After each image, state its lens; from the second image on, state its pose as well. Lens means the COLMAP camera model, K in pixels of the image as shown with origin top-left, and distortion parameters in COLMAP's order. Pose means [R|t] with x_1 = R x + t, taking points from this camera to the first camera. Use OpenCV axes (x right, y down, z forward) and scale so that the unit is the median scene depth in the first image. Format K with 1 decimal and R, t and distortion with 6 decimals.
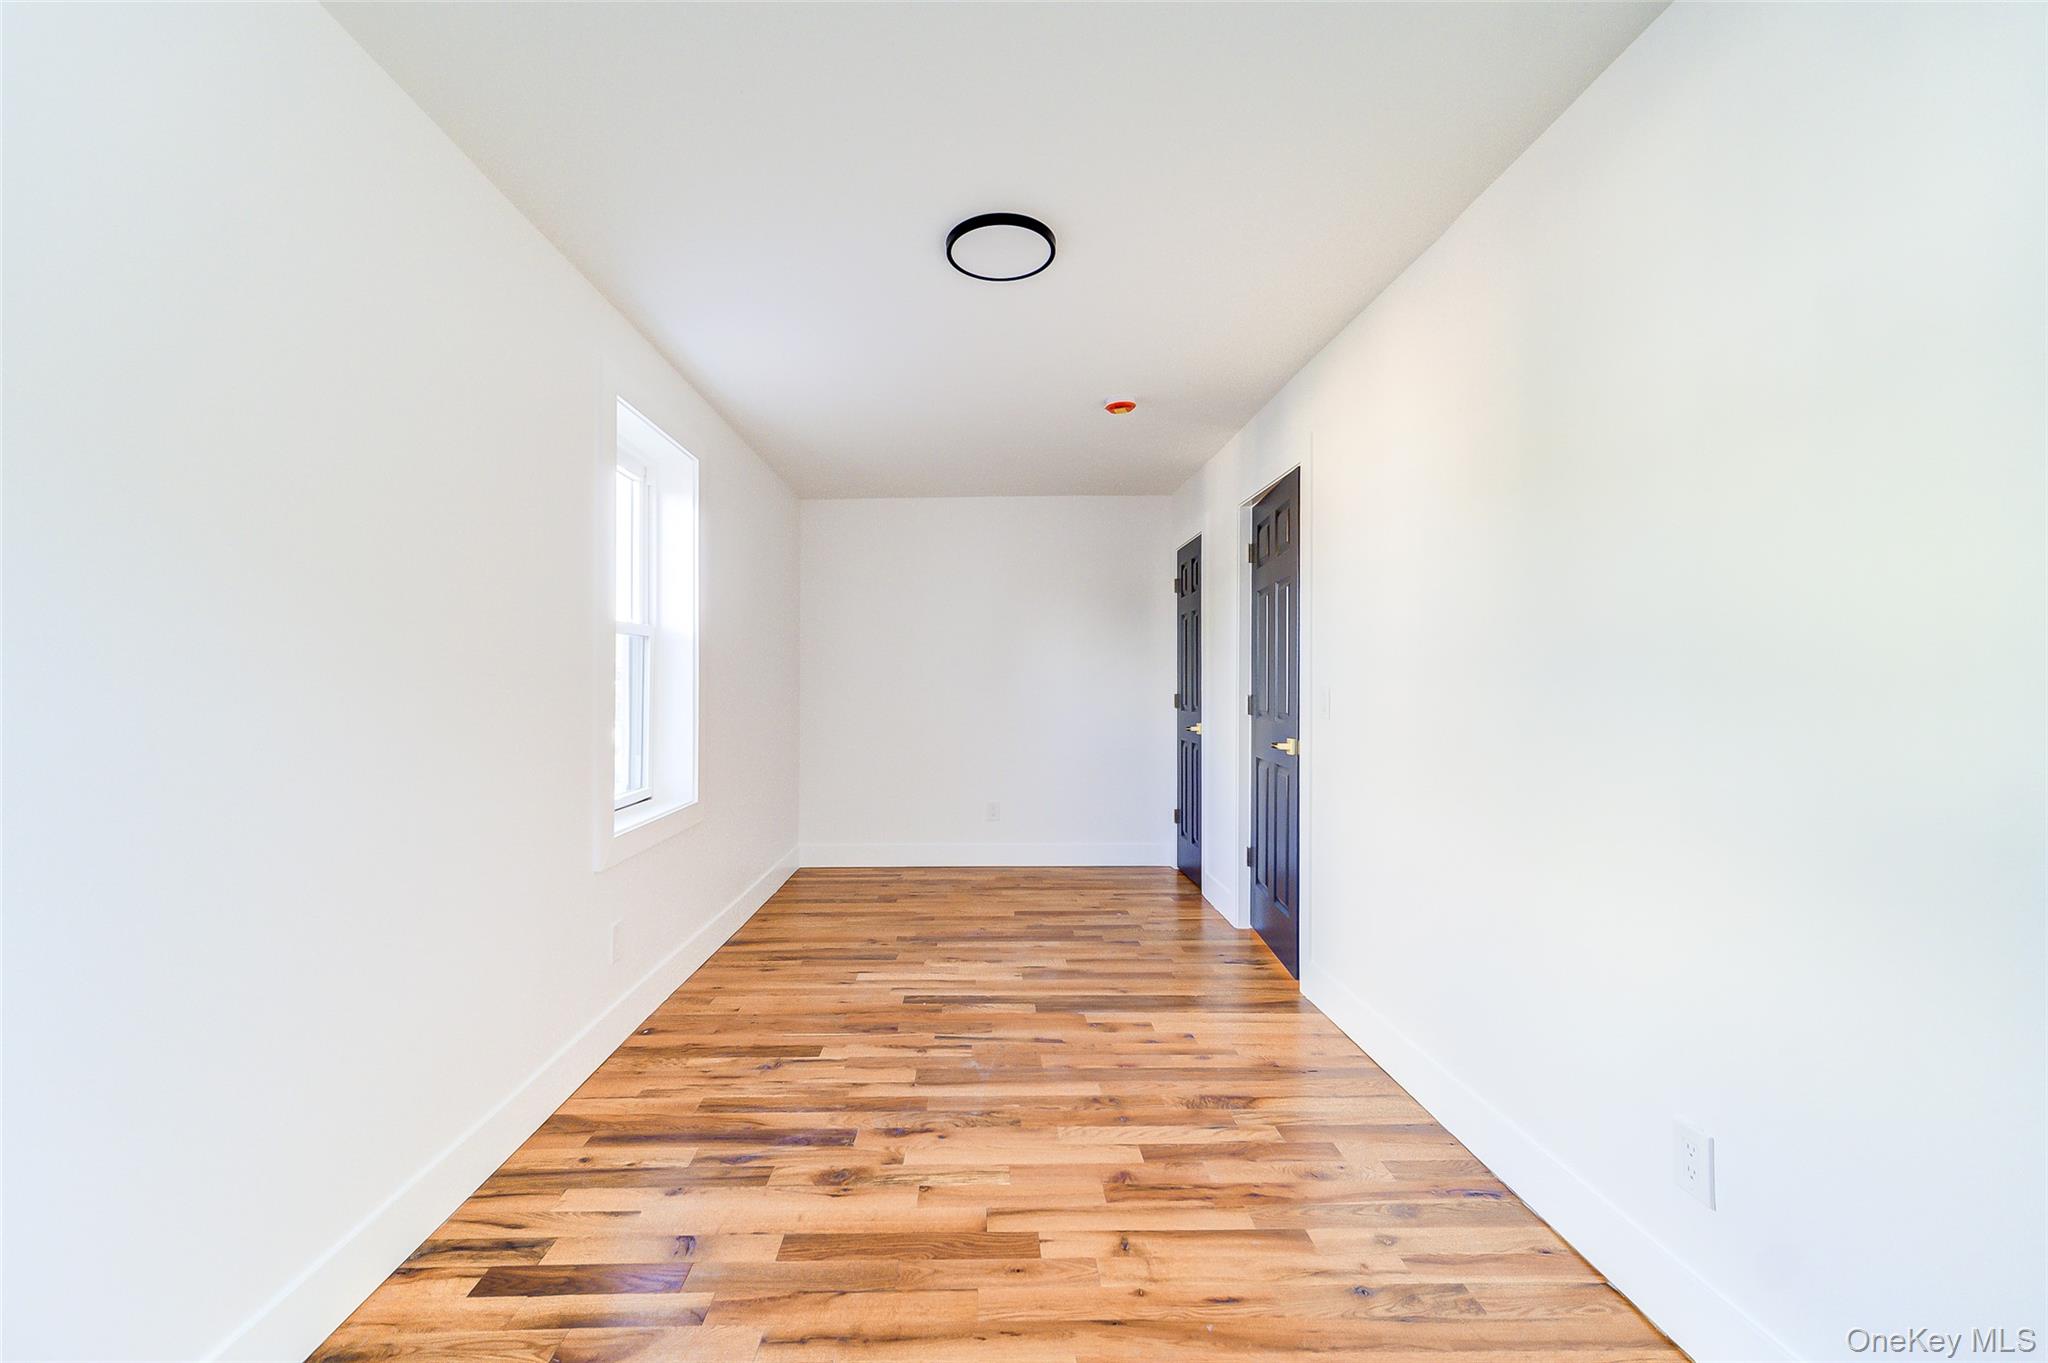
lens RADIAL K [[807.0, 0, 1018.4], [0, 807.0, 681.4], [0, 0, 1]] dist [0.001541, 0.000552]
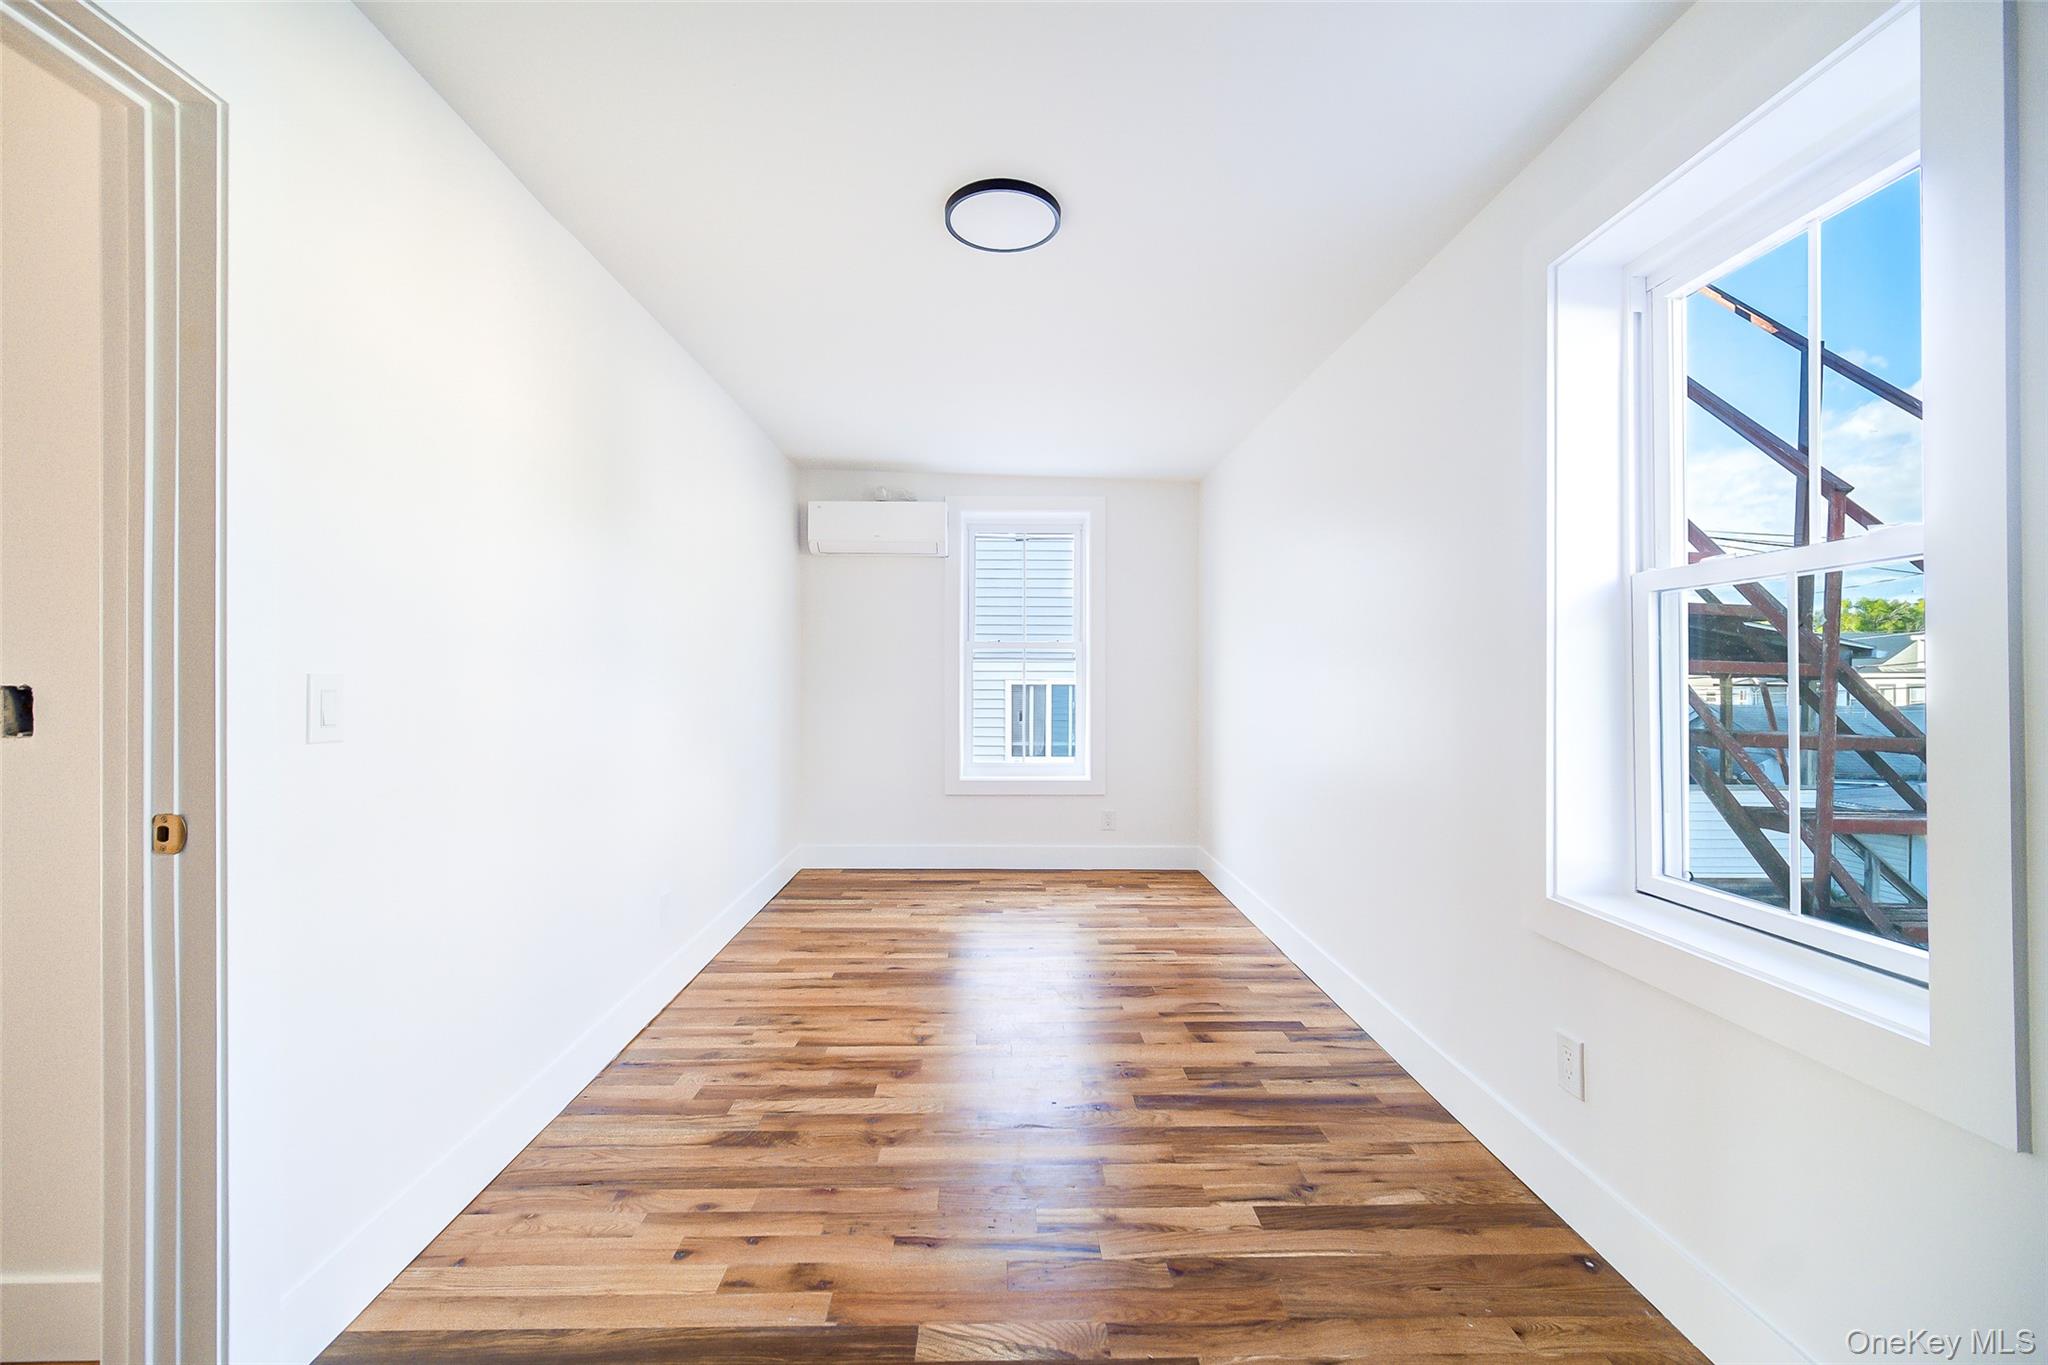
lens RADIAL K [[833.2, 0, 1024.7], [0, 833.2, 680.3], [0, 0, 1]] dist [-0.003015, -0.000526]
pose [[-0.999898, -0.003942, 0.013719, -0.067526], [-0.003988, 0.999986, -0.003331, 0.011261], [-0.013706, -0.003385, -0.999900, 2.047975]]
